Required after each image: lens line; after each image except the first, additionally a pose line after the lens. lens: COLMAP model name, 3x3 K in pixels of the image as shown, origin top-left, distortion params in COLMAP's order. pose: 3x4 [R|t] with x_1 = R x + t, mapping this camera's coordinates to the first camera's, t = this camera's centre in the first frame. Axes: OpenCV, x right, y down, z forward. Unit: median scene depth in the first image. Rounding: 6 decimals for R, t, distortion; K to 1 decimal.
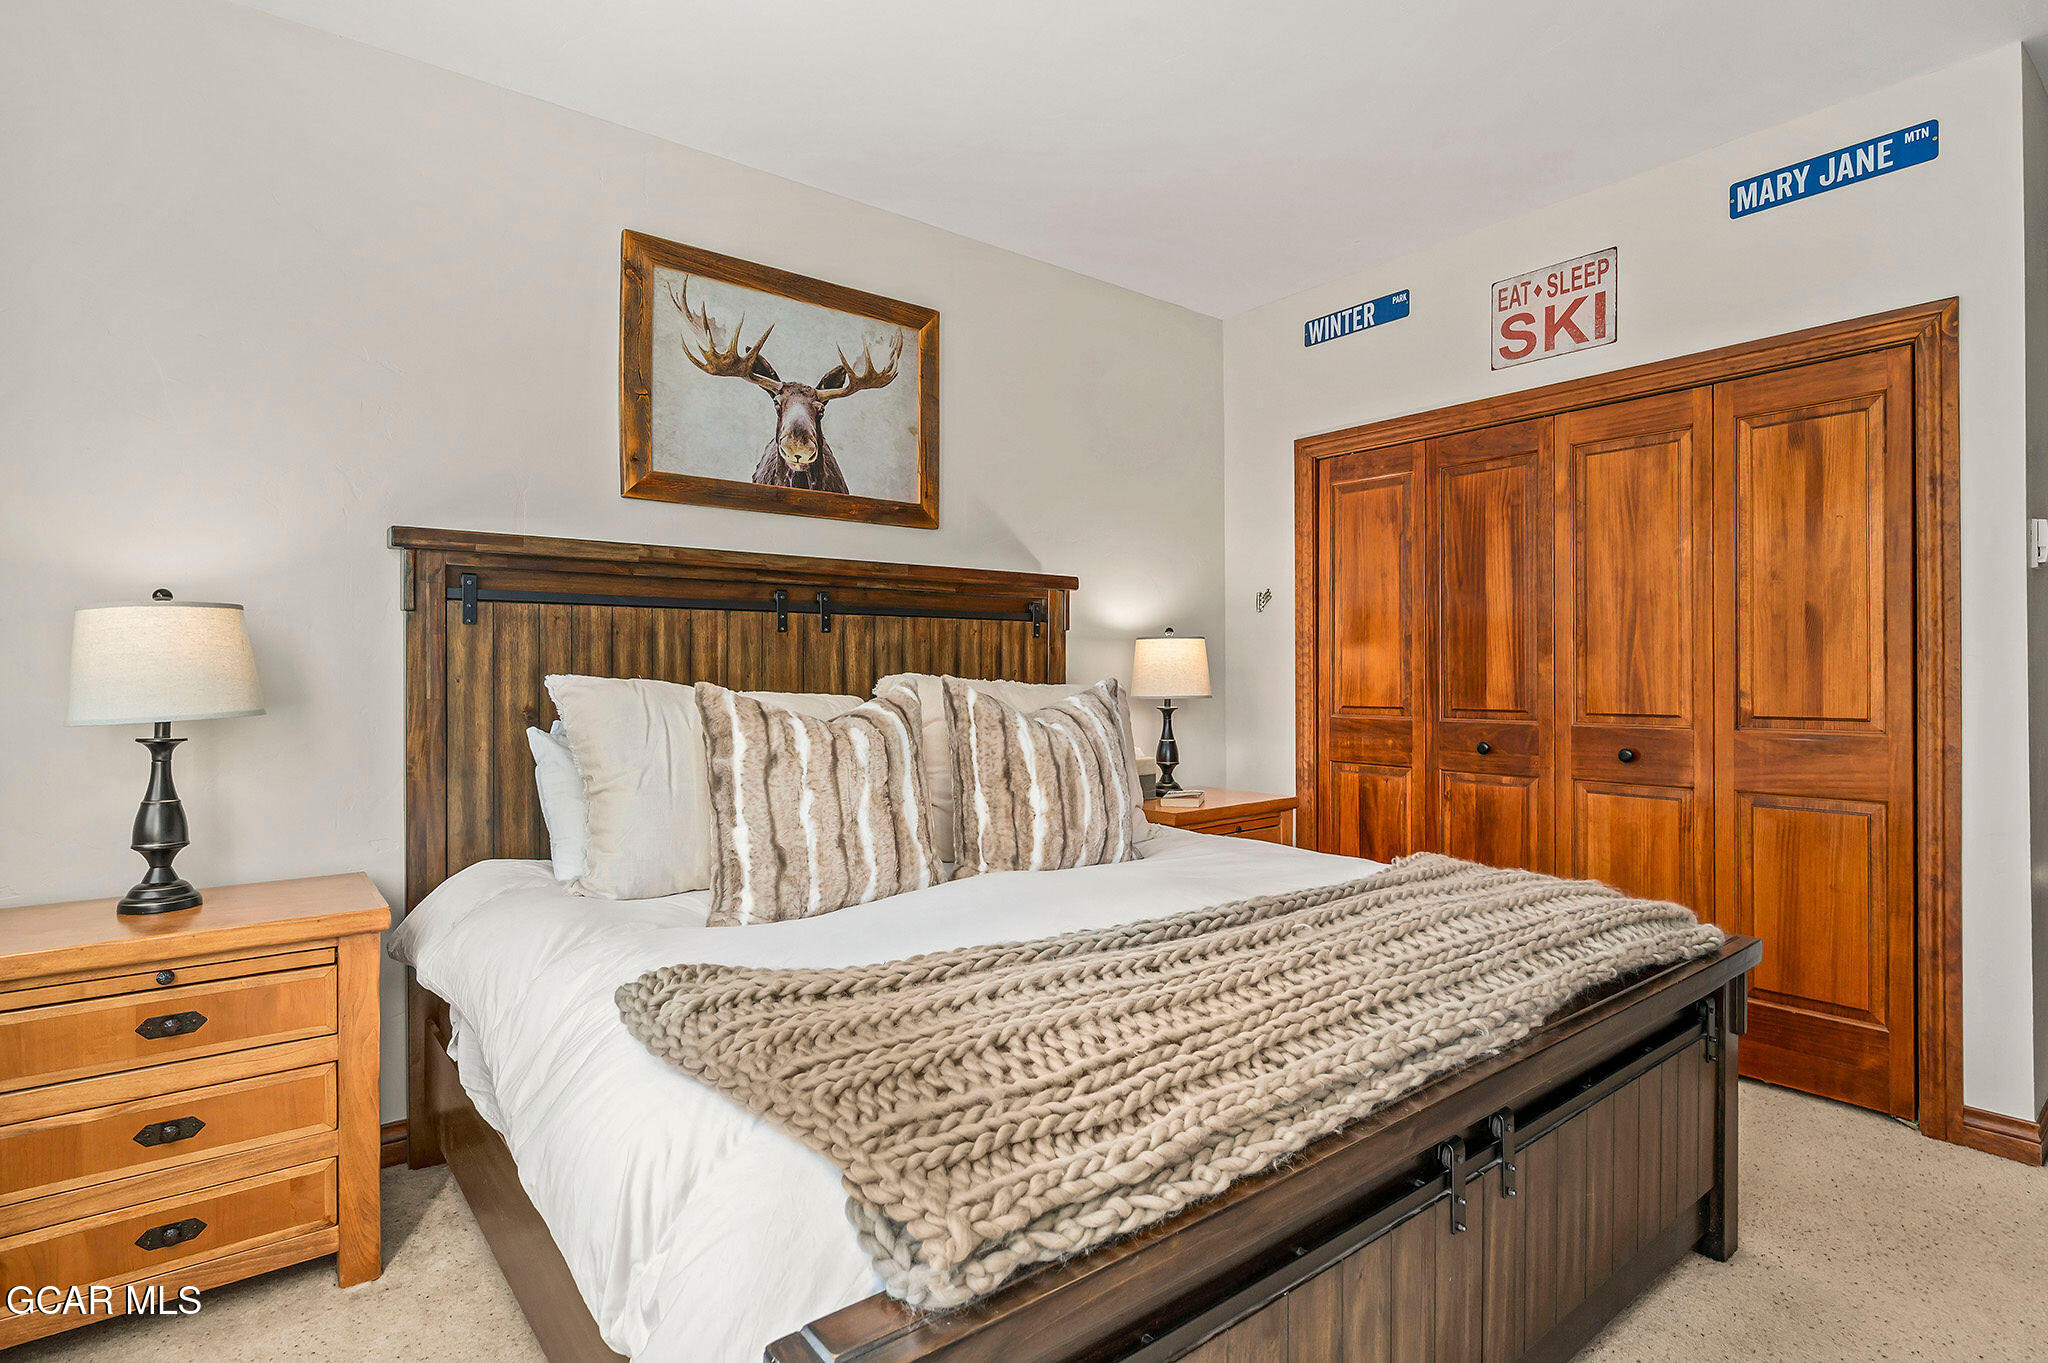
lens RADIAL K [[994.6, 0, 1031.3], [0, 994.6, 672.4], [0, 0, 1]] dist [-0.005381, -0.000329]
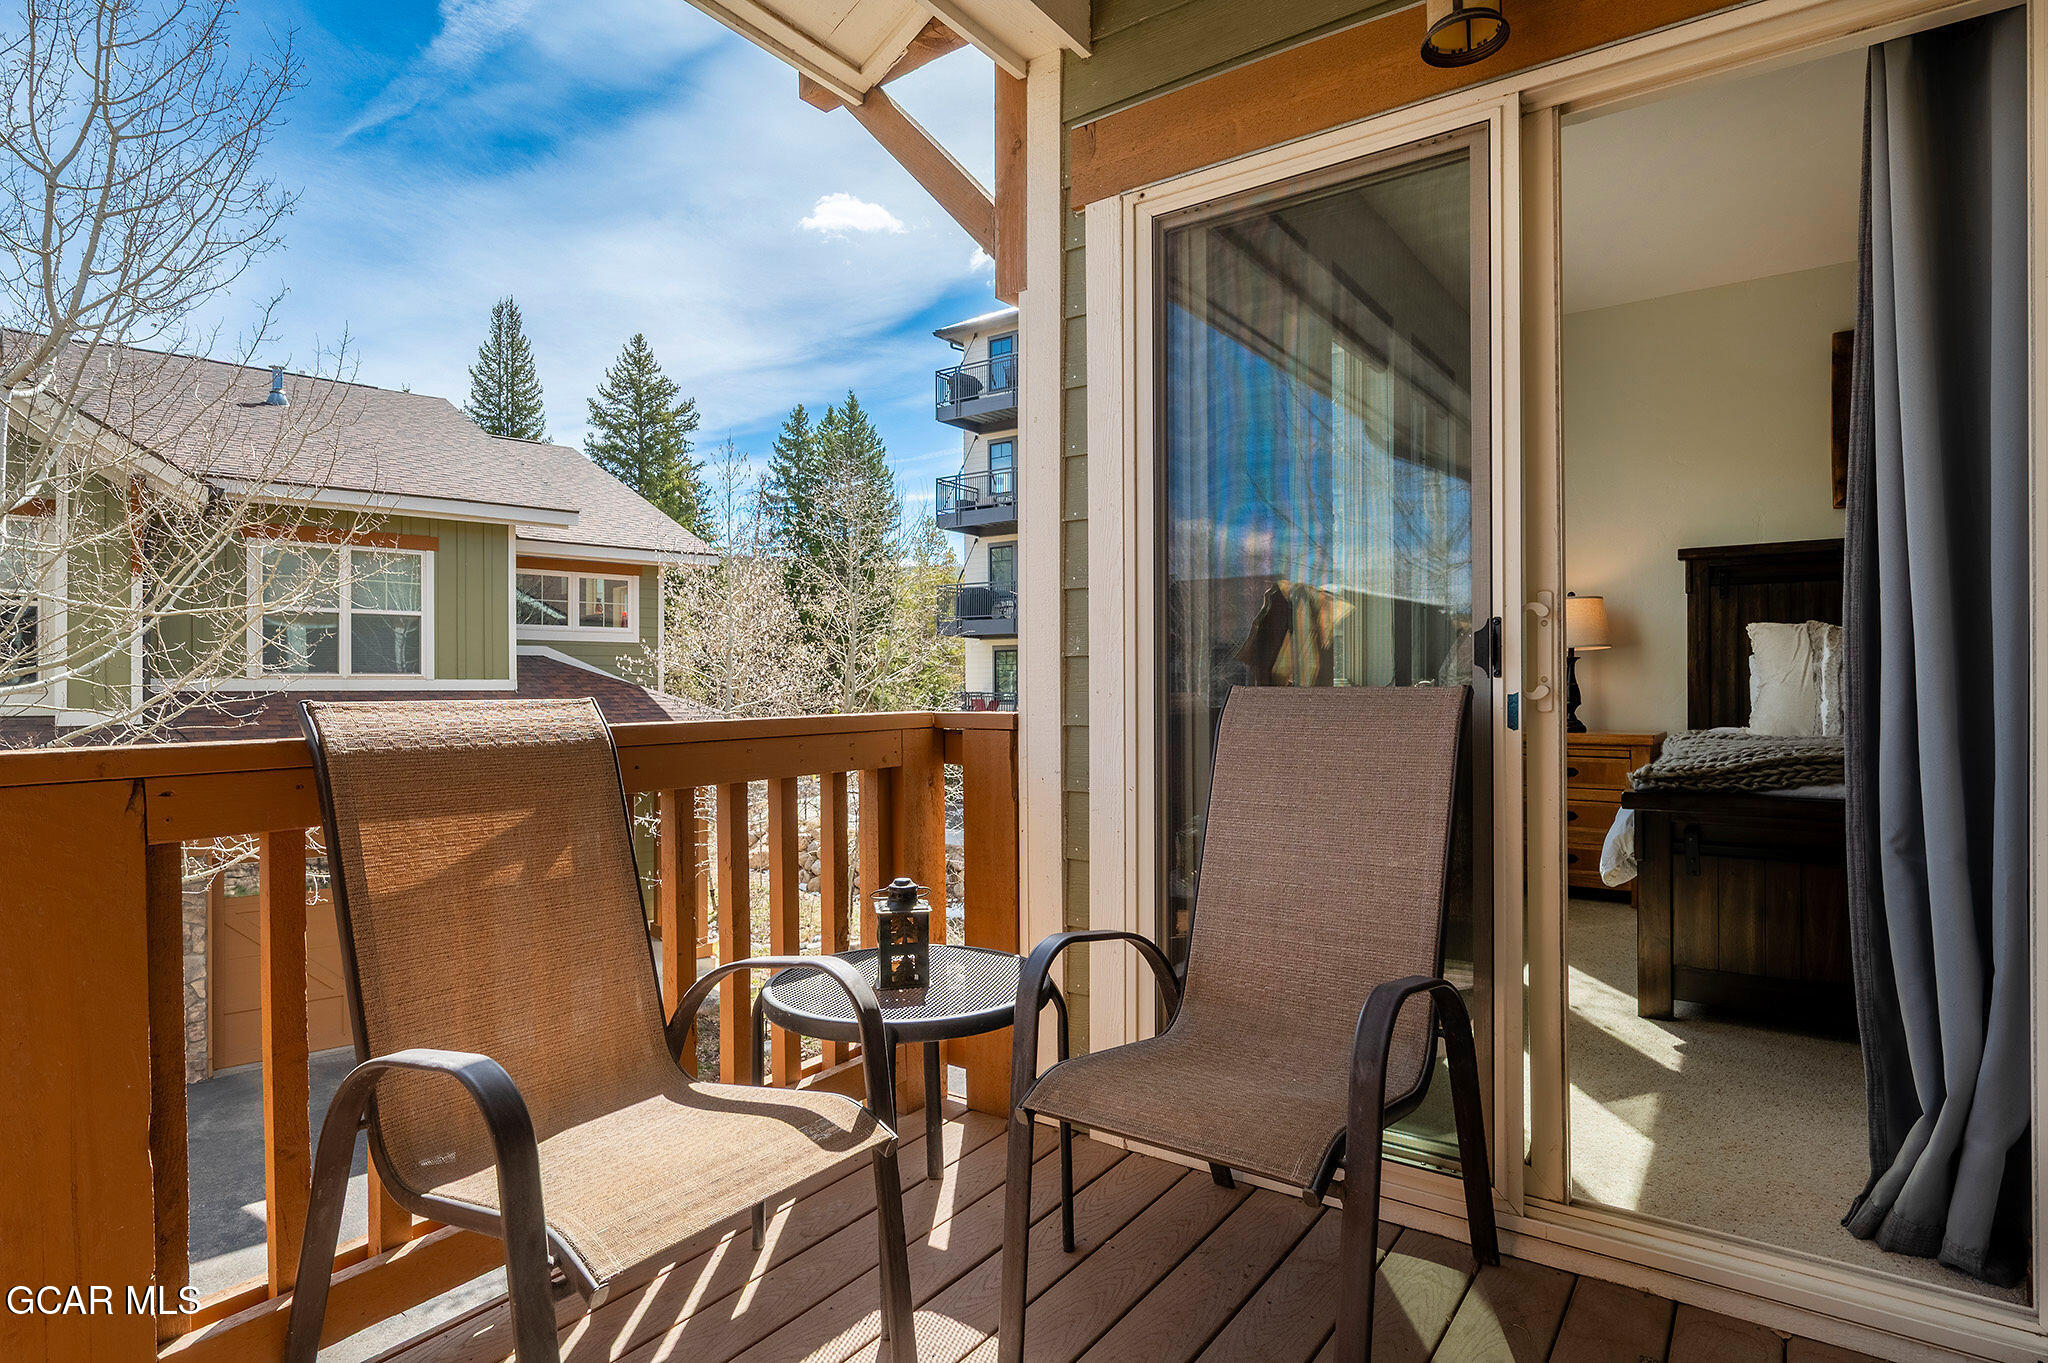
lens RADIAL K [[1060.3, 0, 1033.0], [0, 1060.3, 684.1], [0, 0, 1]] dist [-0.001333, -0.000955]
pose [[0.270740, -0.001372, -0.962652, 0.724694], [0.003775, 0.999993, -0.000364, 0.078482], [0.962645, -0.003536, 0.270743, -0.546595]]
